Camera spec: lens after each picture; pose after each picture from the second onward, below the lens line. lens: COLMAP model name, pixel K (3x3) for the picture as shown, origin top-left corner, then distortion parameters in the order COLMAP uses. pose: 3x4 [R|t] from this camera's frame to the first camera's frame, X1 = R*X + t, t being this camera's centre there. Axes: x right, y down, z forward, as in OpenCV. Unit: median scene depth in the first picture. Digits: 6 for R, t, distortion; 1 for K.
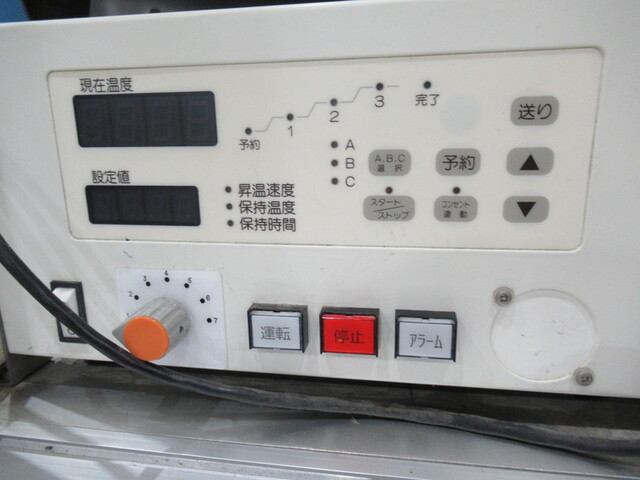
lens RADIAL K [[470.5, 0, 320.0], [0, 470.5, 240.0], [0, 0, 1]] dist [-0.006636, -0.002857]
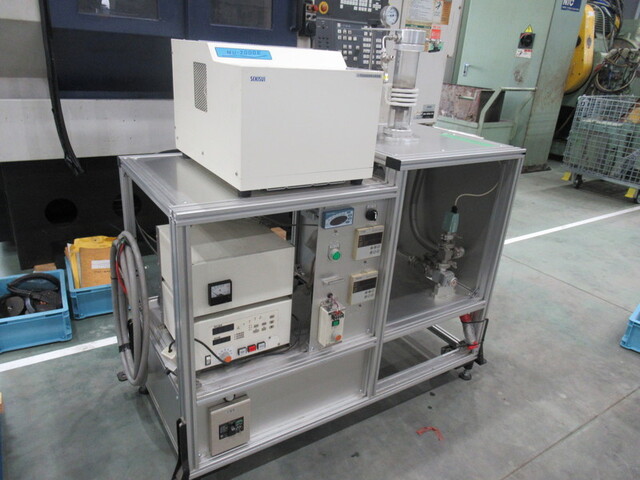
lens RADIAL K [[470.5, 0, 320.0], [0, 470.5, 240.0], [0, 0, 1]] dist [-0.006636, -0.002857]
pose [[0.728480, -0.184654, 0.659712, -3.736647], [0.091308, 0.980568, 0.173635, -2.667269], [-0.678955, -0.066253, 0.731185, -5.002291]]
